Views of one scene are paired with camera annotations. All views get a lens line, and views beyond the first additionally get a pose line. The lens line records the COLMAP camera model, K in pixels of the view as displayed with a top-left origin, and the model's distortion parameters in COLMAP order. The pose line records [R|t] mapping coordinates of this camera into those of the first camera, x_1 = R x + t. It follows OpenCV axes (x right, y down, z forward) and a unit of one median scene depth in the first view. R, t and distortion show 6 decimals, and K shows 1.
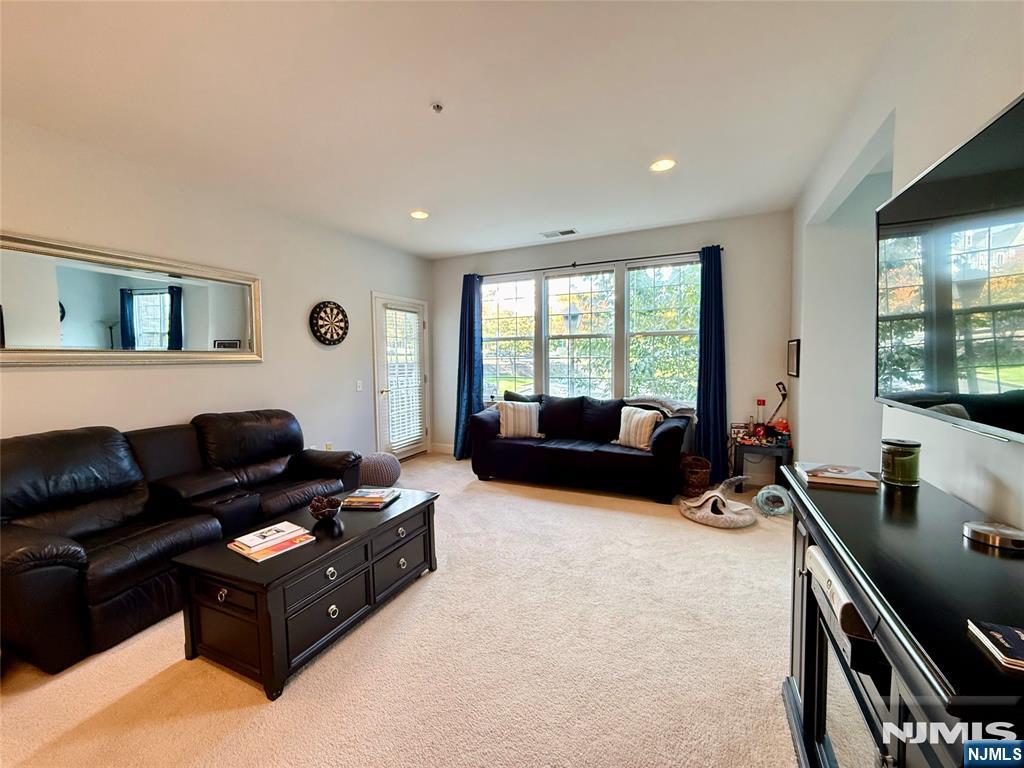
lens RADIAL K [[409.8, 0, 510.9], [0, 409.8, 382.6], [0, 0, 1]] dist [0.000364, -0.000321]
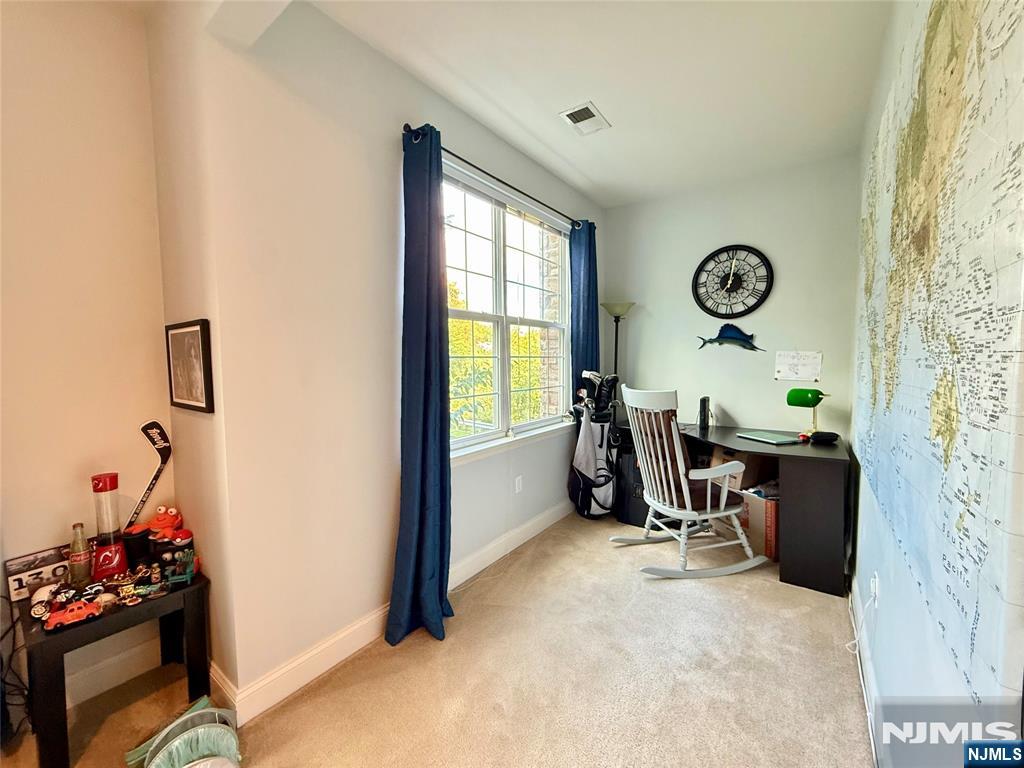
lens RADIAL K [[409.8, 0, 510.9], [0, 409.8, 382.6], [0, 0, 1]] dist [0.000364, -0.000321]
pose [[0.199899, -0.044964, 0.978784, 0.299059], [0.070044, 0.997046, 0.031498, -0.028917], [-0.977310, 0.062262, 0.202458, 0.517342]]
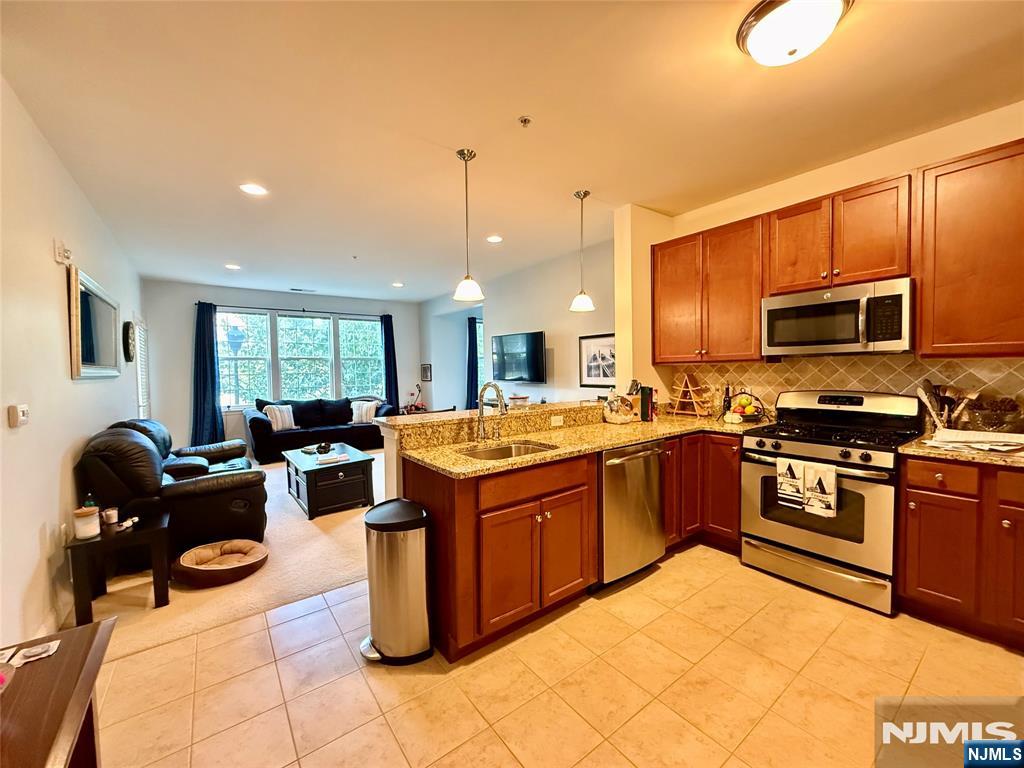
lens RADIAL K [[409.8, 0, 510.9], [0, 409.8, 382.6], [0, 0, 1]] dist [0.000364, -0.000321]
pose [[0.480071, -0.023453, 0.876916, -0.903511], [0.064241, 0.997898, -0.008481, 0.036425], [-0.874874, 0.060406, 0.480569, -0.399927]]
